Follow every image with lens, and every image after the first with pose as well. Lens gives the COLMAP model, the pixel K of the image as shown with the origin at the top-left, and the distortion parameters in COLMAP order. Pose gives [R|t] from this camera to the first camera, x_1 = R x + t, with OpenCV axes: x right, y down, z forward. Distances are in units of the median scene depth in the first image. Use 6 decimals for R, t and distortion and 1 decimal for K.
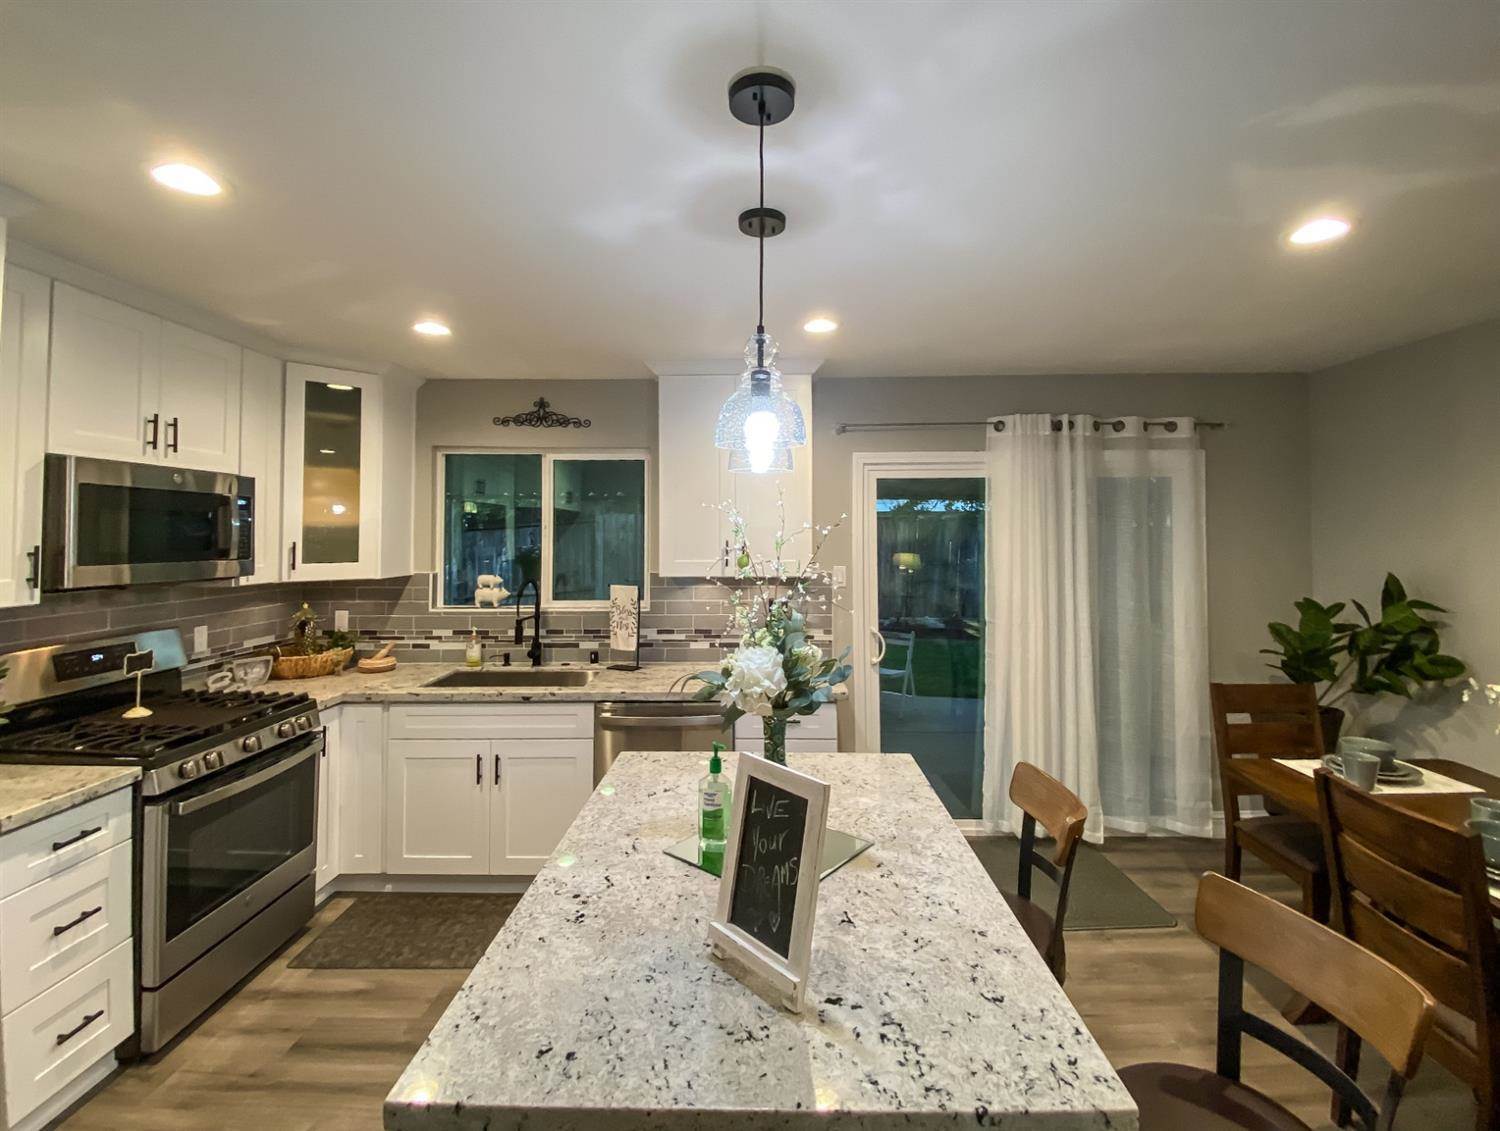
lens RADIAL K [[679.7, 0, 774.6], [0, 679.7, 511.0], [0, 0, 1]] dist [-0.012283, -0.003615]
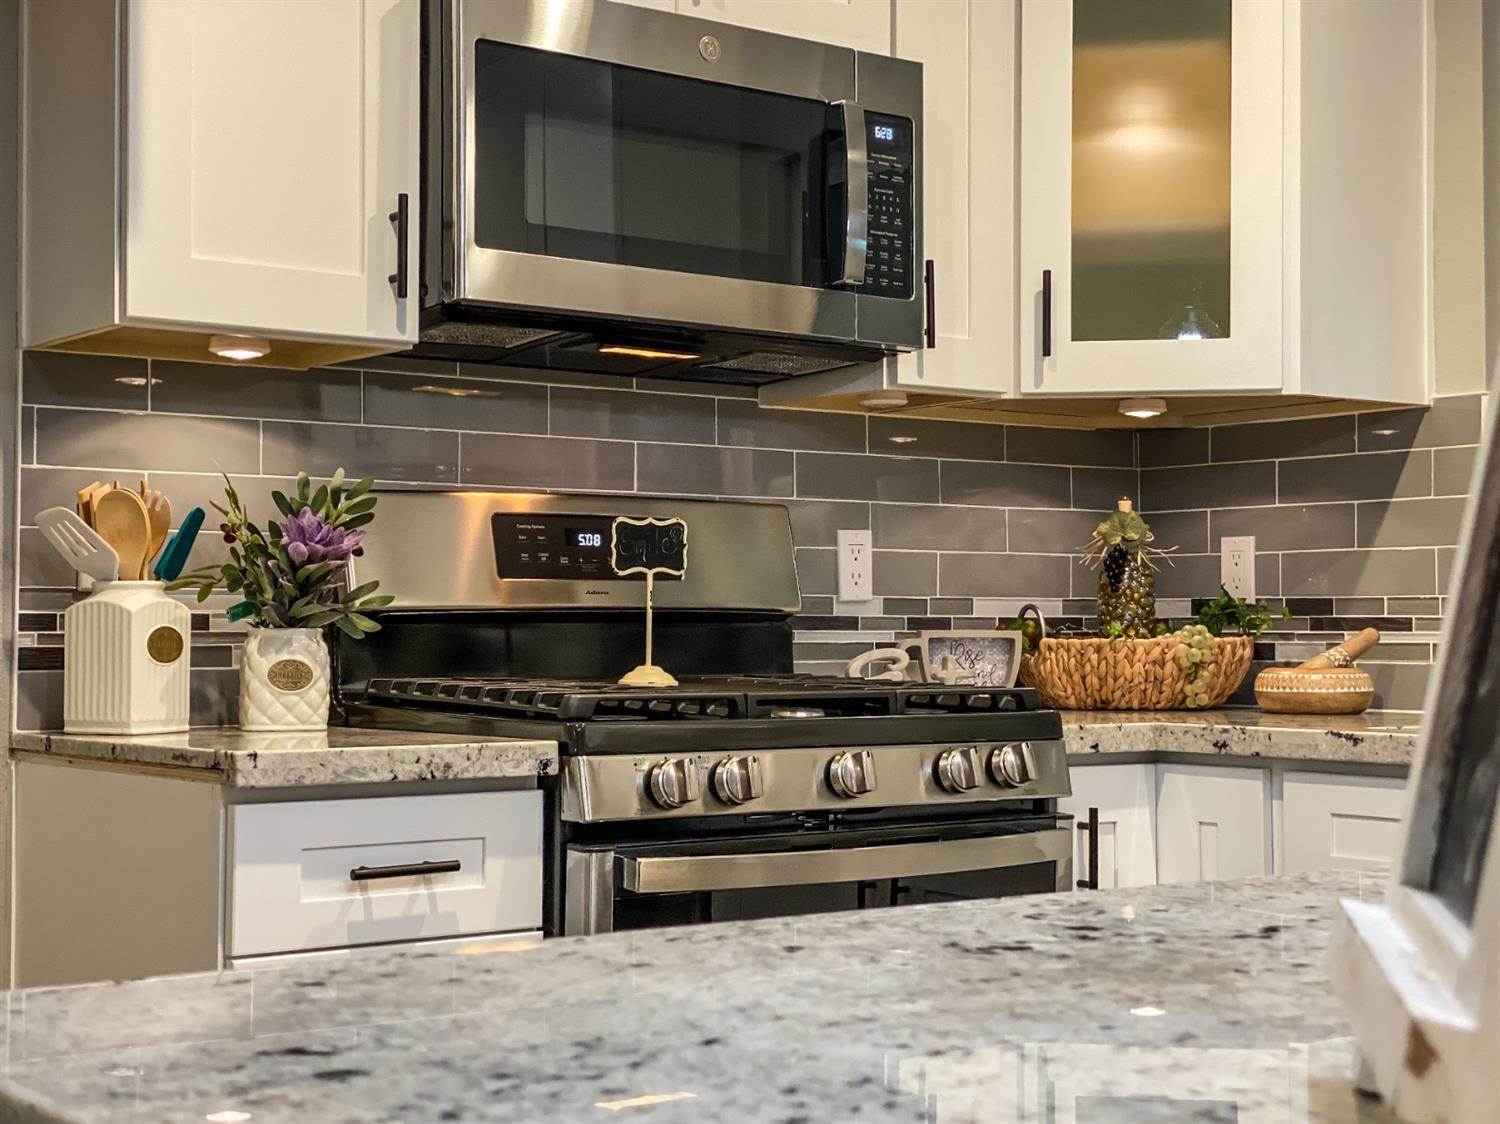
lens RADIAL K [[2355.4, 0, 753.3], [0, 2355.4, 558.9], [0, 0, 1]] dist [0.183974, 0.000000]
pose [[0.601262, -0.025815, -0.798635, 0.106107], [0.026579, 0.999571, -0.012300, 0.172182], [0.798610, -0.013831, 0.601690, 0.165866]]
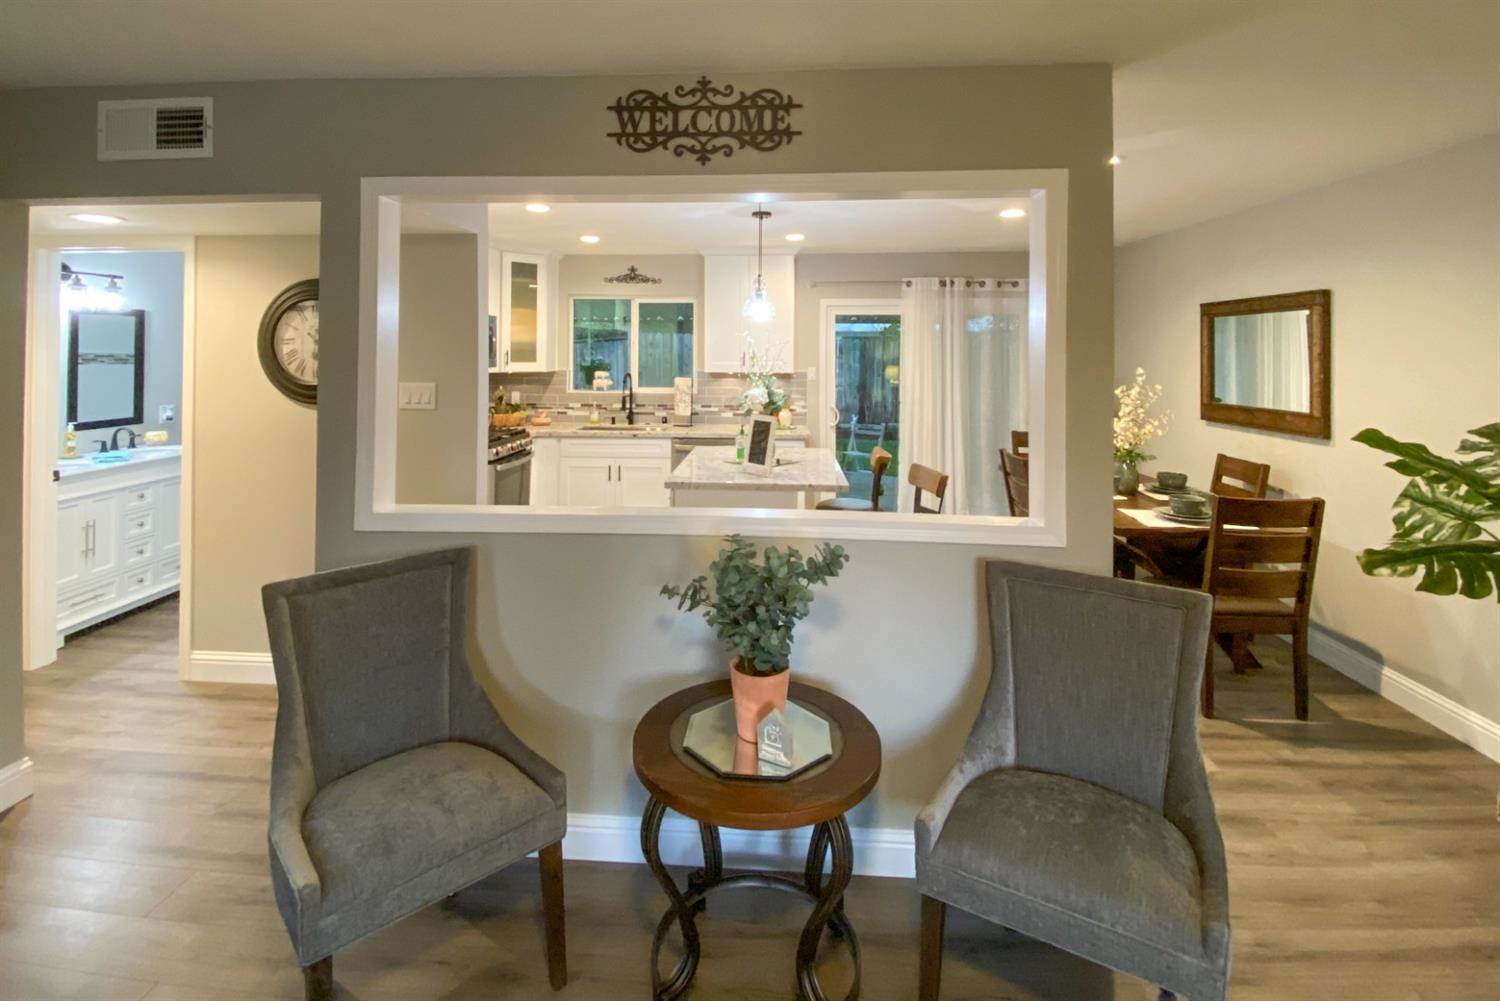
lens RADIAL K [[695.9, 0, 756.6], [0, 695.9, 341.0], [0, 0, 1]] dist [0.004208, -0.000610]
pose [[0.999133, 0.006332, -0.041158, 0.035186], [-0.005681, 0.999857, 0.015922, -0.011723], [0.041253, -0.015675, 0.999026, -0.750586]]
